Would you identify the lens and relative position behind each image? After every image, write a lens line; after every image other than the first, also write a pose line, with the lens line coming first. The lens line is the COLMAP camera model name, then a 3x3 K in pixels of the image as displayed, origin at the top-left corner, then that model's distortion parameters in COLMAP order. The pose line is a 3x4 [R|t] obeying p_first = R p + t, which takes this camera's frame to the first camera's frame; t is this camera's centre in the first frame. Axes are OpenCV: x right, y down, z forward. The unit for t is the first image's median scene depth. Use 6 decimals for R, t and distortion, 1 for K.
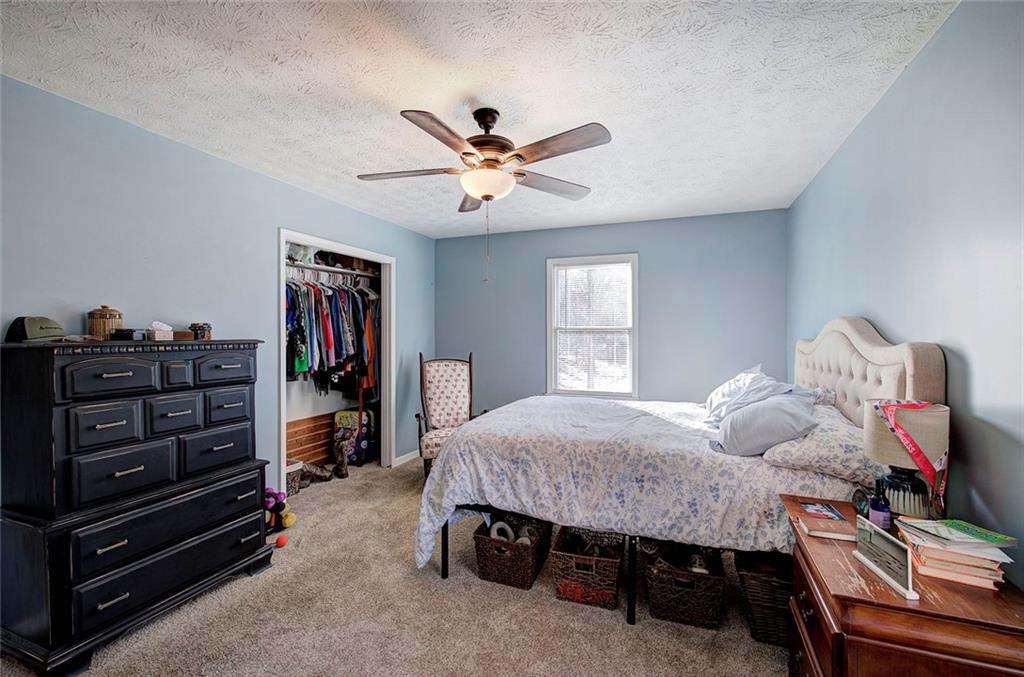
lens RADIAL K [[436.7, 0, 513.4], [0, 436.7, 335.7], [0, 0, 1]] dist [-0.003127, 0.001067]
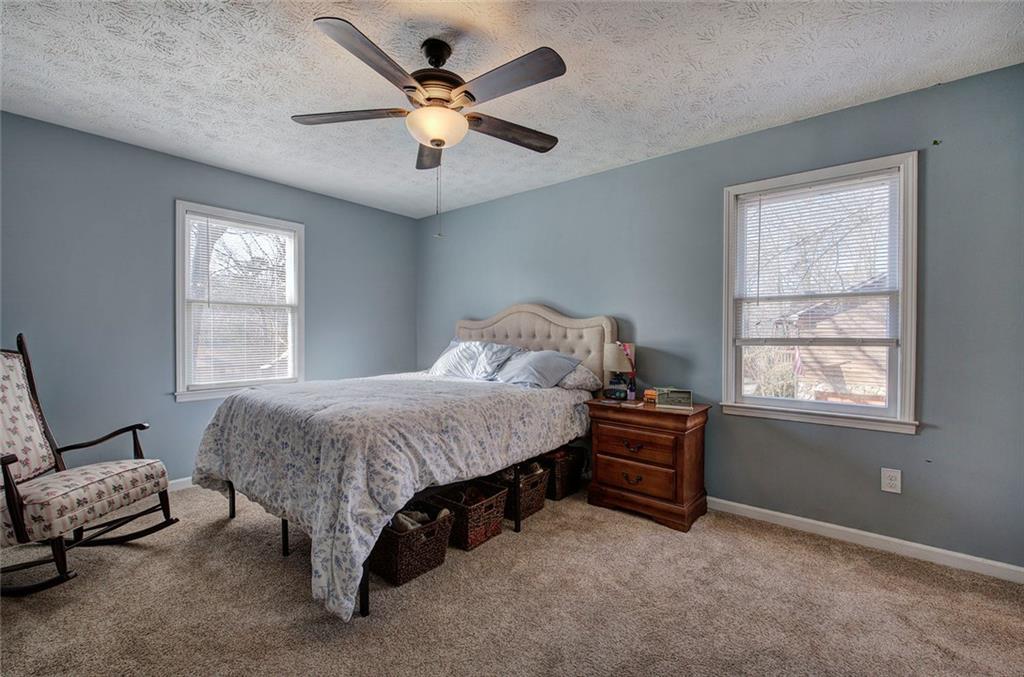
lens RADIAL K [[436.7, 0, 513.4], [0, 436.7, 335.7], [0, 0, 1]] dist [-0.003127, 0.001067]
pose [[0.294228, 0.004070, 0.955727, -0.863955], [-0.004199, 0.999987, -0.002966, 0.081921], [-0.955726, -0.003140, 0.294241, 0.579226]]
